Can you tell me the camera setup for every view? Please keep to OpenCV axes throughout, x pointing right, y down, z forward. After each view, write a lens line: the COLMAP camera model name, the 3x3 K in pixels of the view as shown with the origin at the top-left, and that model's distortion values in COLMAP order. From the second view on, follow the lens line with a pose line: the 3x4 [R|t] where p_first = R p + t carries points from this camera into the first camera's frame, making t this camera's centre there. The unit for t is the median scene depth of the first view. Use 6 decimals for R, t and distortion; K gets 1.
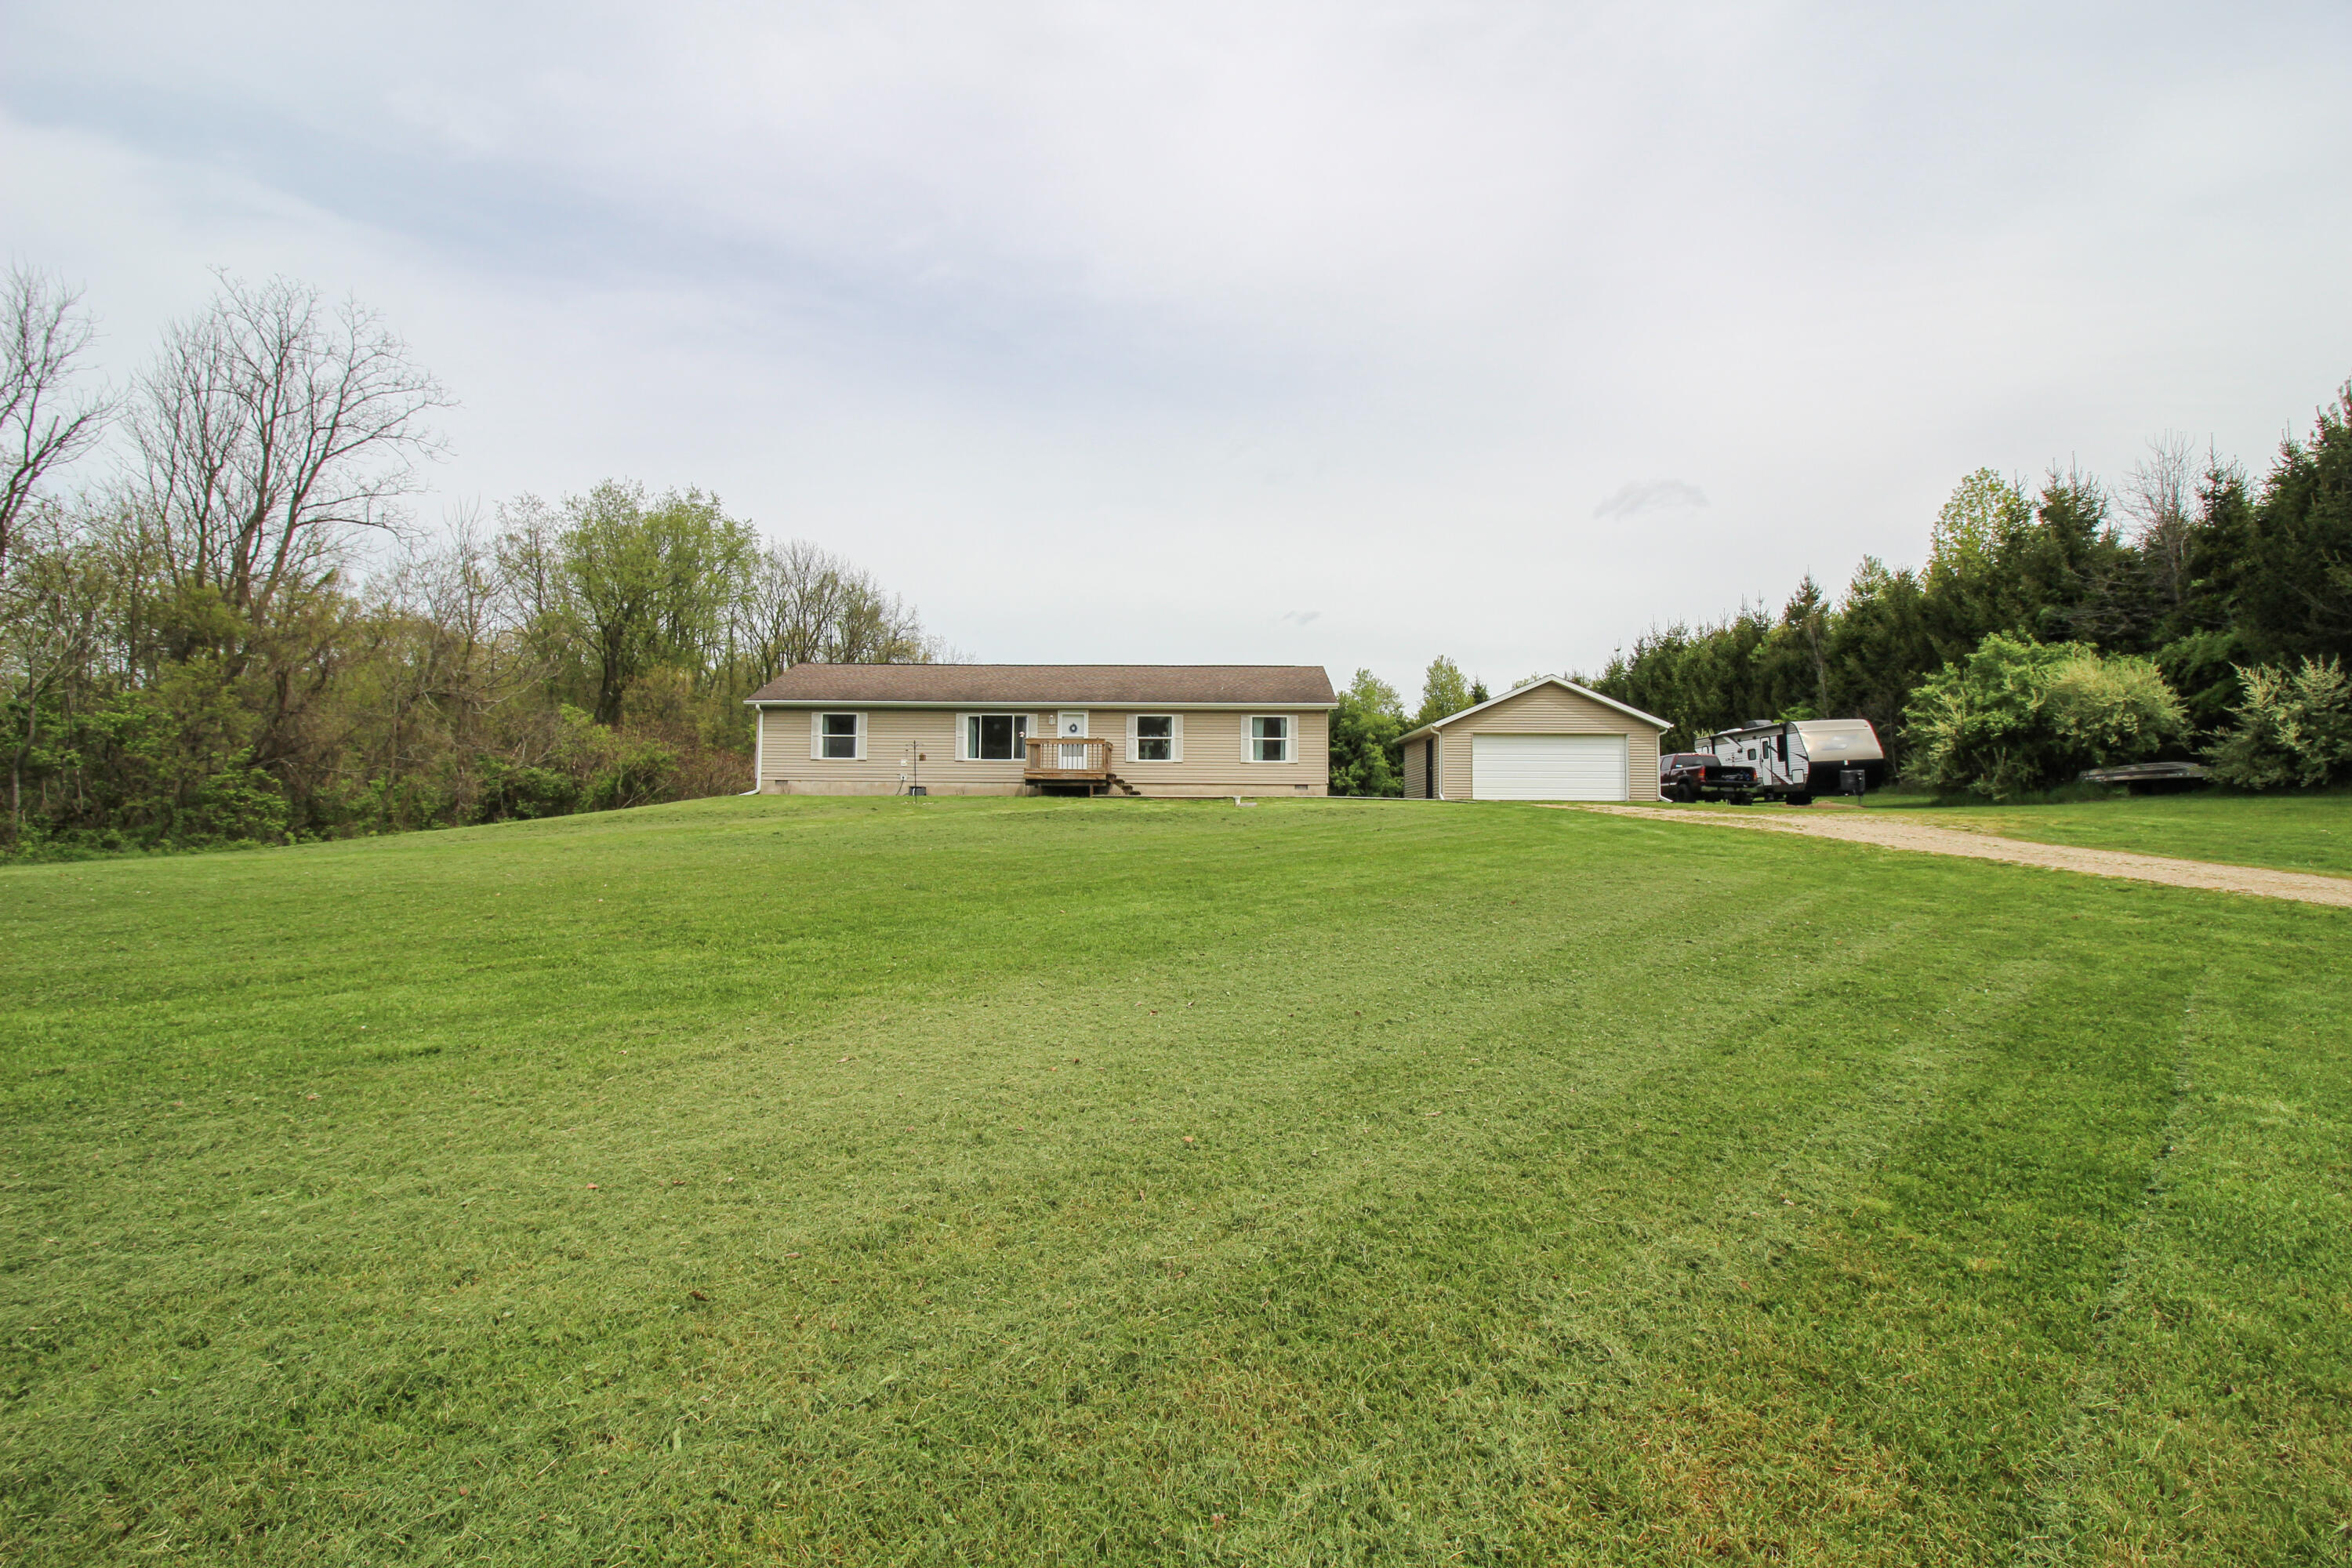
lens RADIAL K [[1083.7, 0, 1177.6], [0, 1083.7, 778.0], [0, 0, 1]] dist [-0.000925, -0.012121]
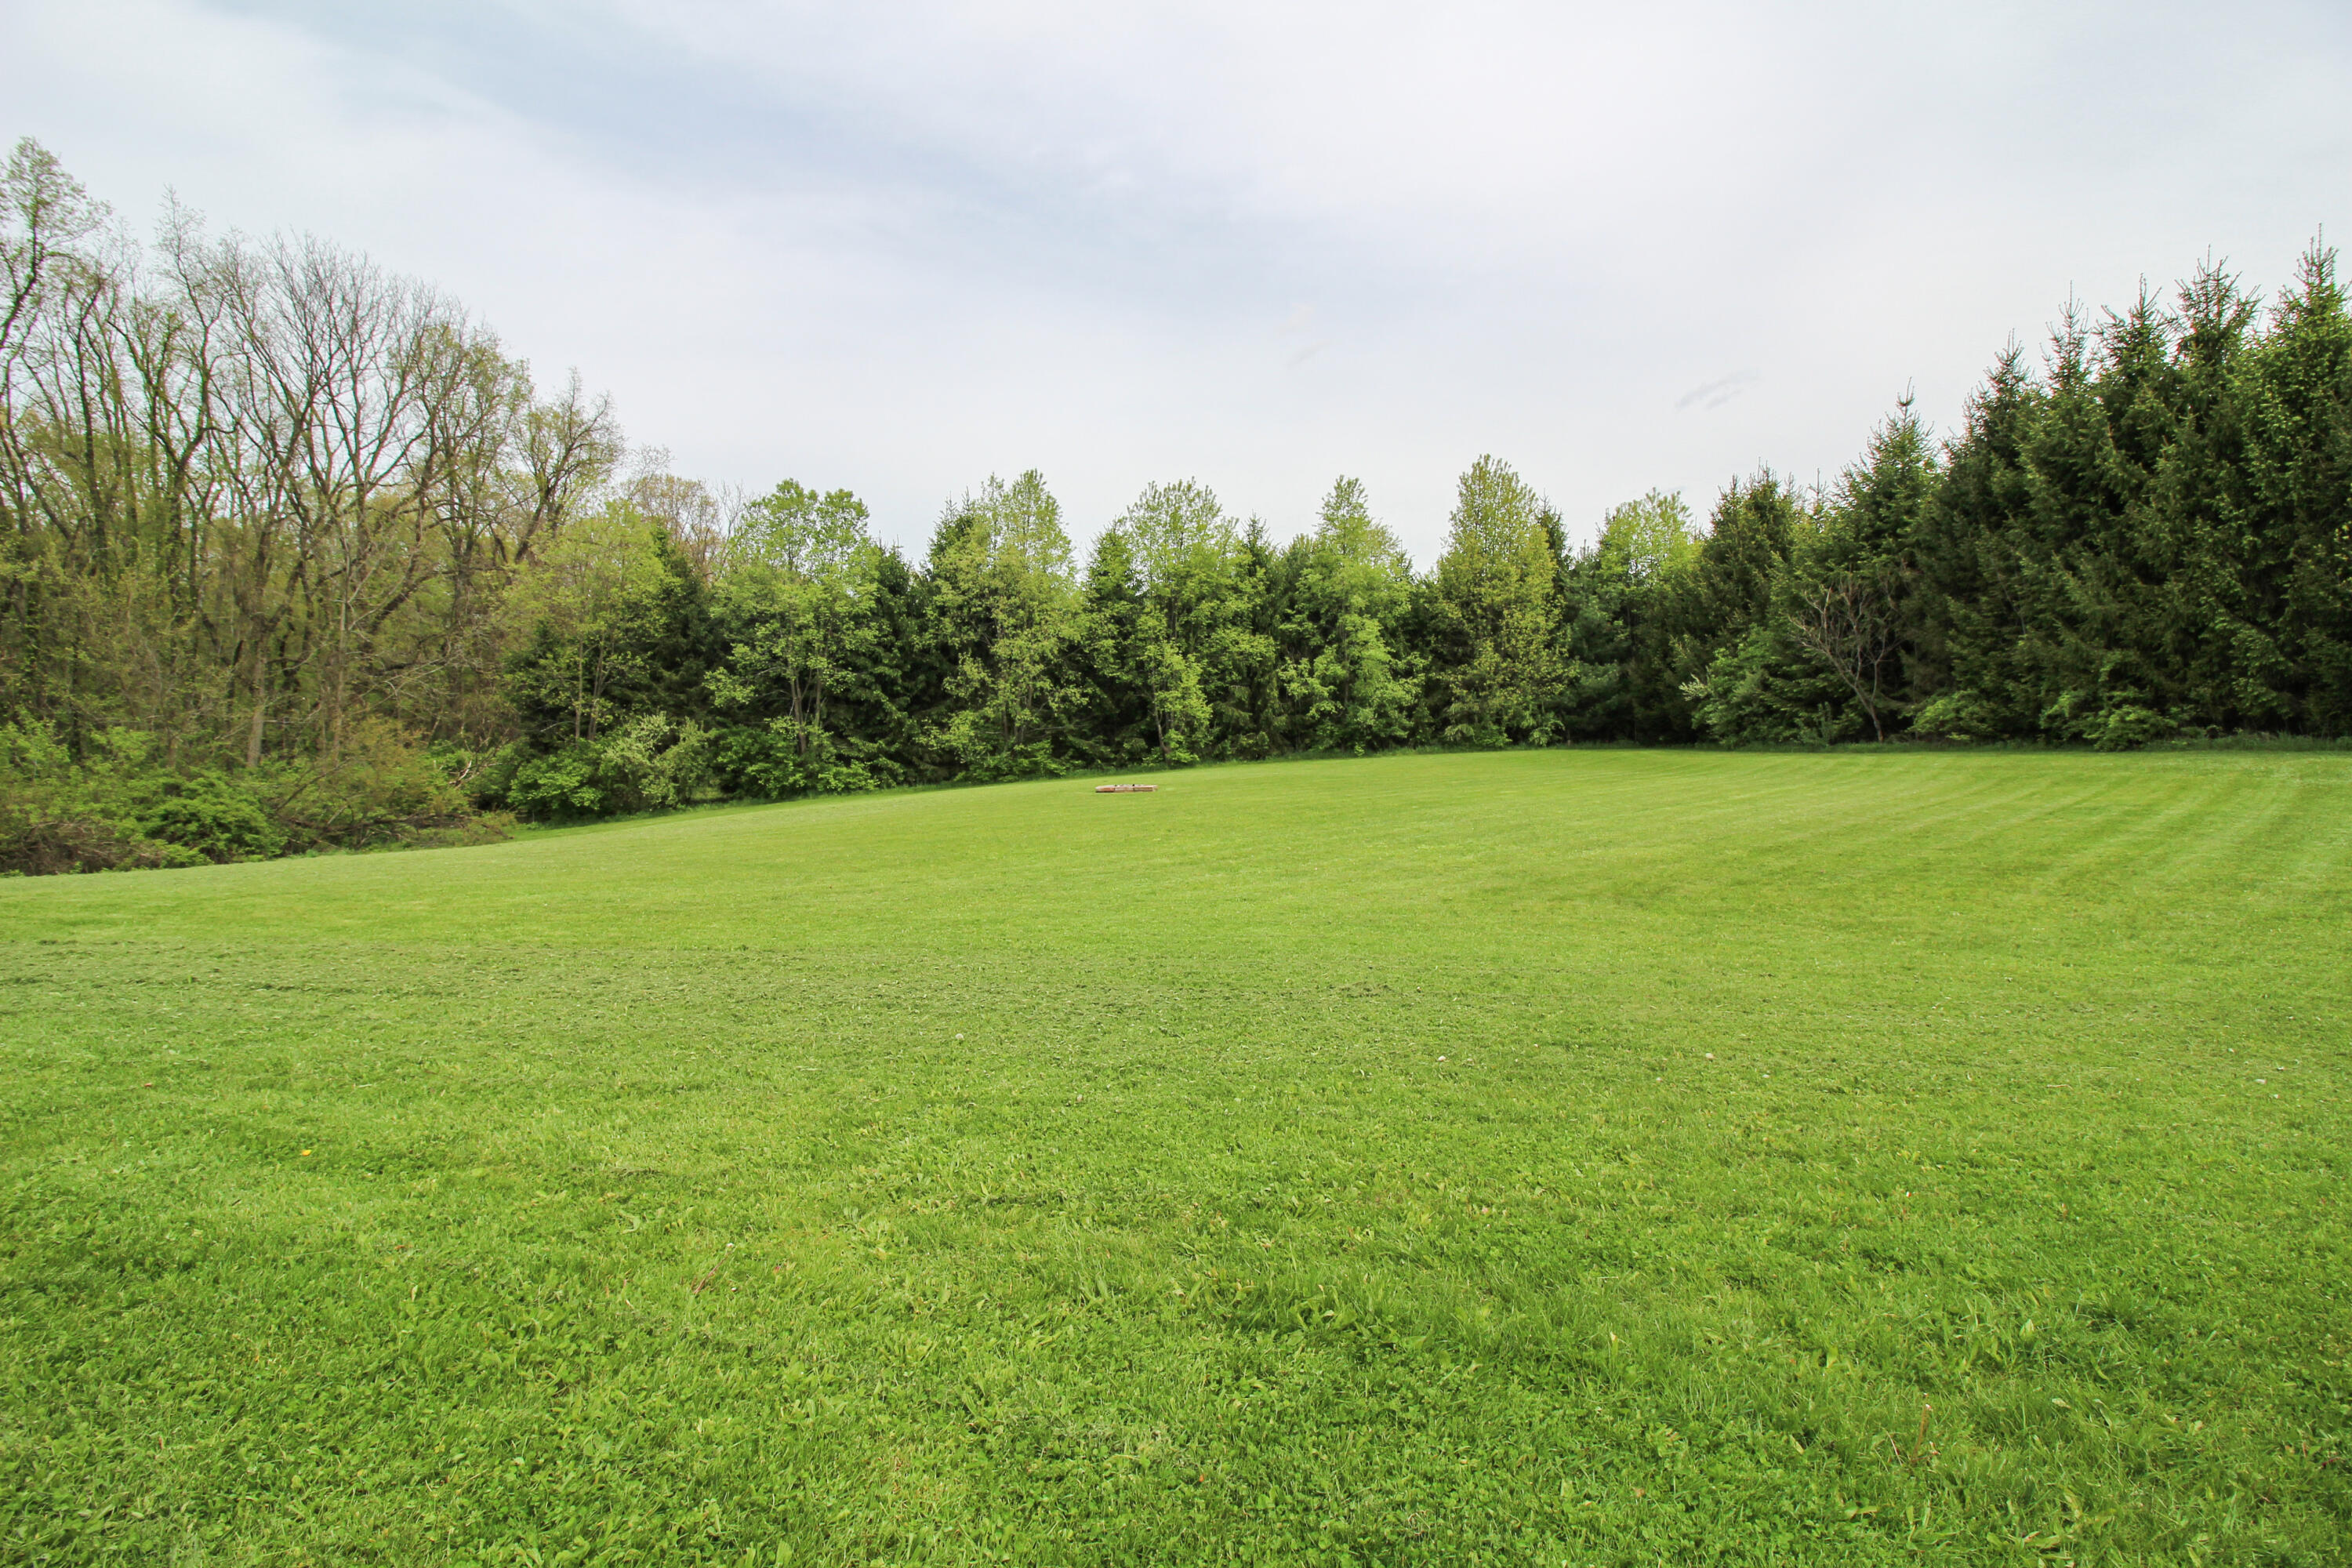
lens RADIAL K [[1083.7, 0, 1176.0], [0, 1083.7, 780.0], [0, 0, 1]] dist [-0.000925, -0.012121]
pose [[0.999281, 0.000380, 0.037918, 0.189106], [-0.003912, 0.995646, 0.093132, -0.001348], [-0.037718, -0.093214, 0.994931, 1.271369]]
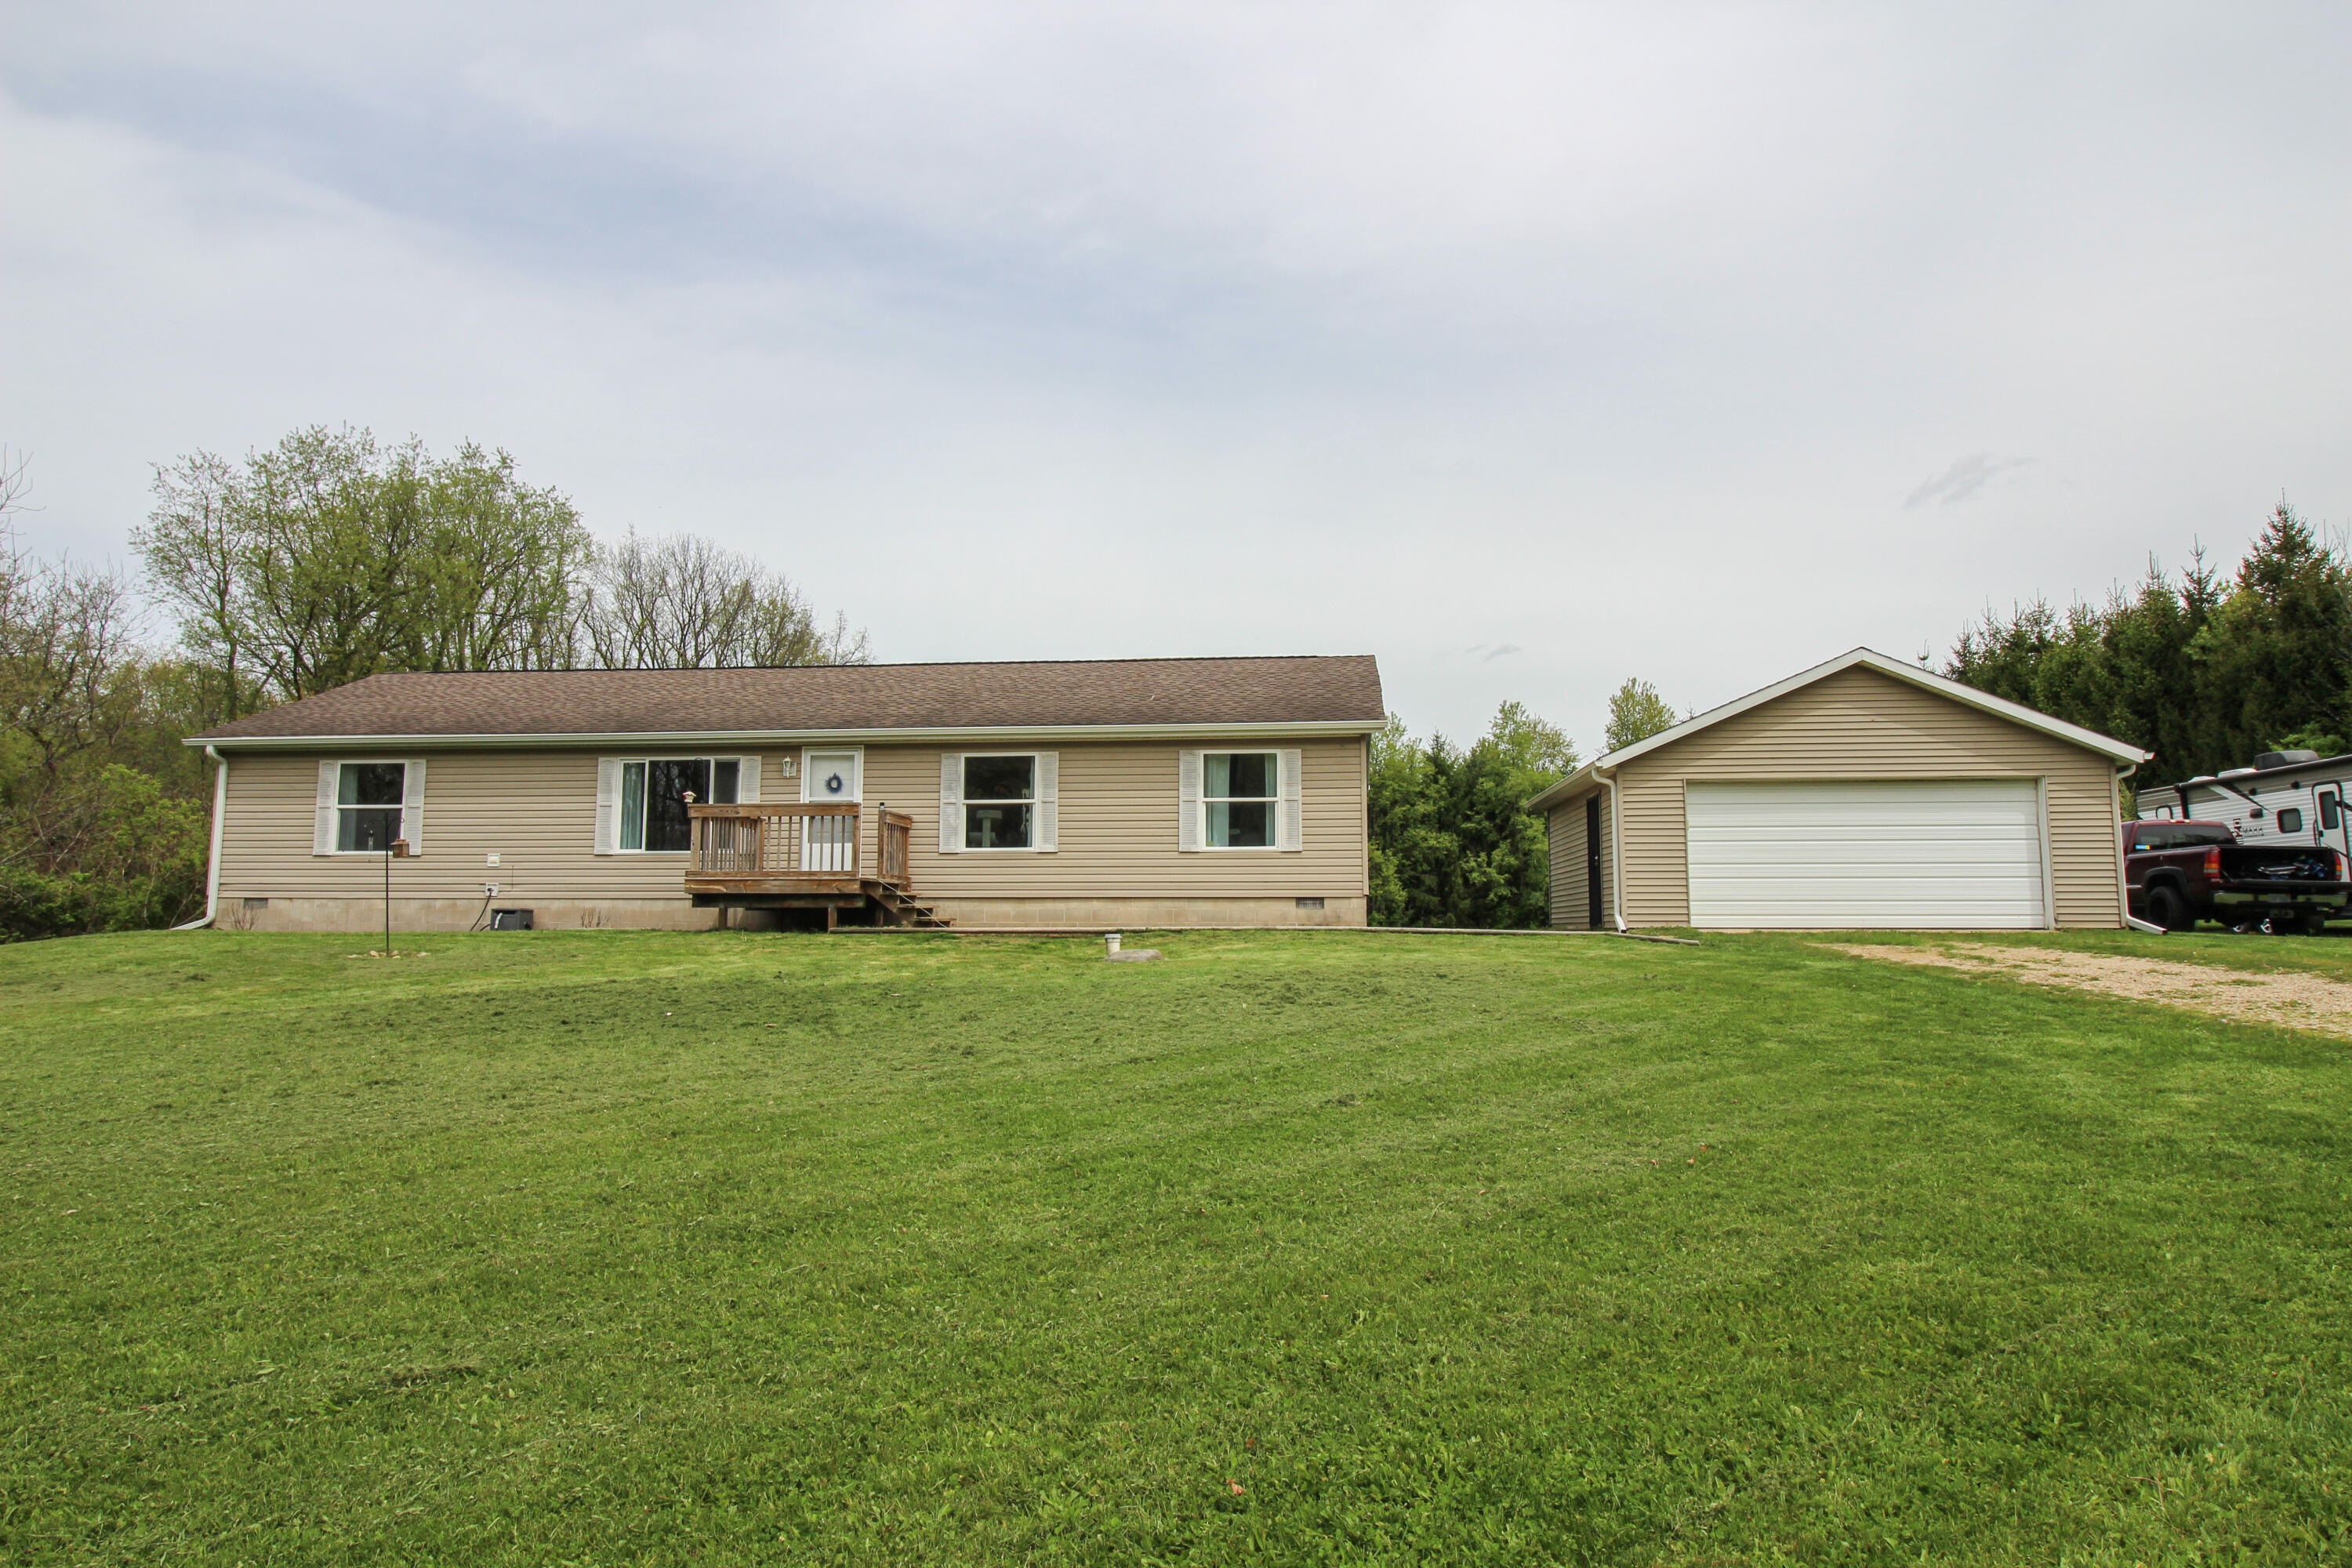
lens RADIAL K [[1419.9, 0, 1177.9], [0, 1419.9, 777.6], [0, 0, 1]] dist [0.002655, -0.003781]
pose [[0.996790, -0.016005, -0.078444, 0.106024], [0.010977, 0.997882, -0.064116, -0.006799], [0.079305, 0.063049, 0.994855, 0.387506]]
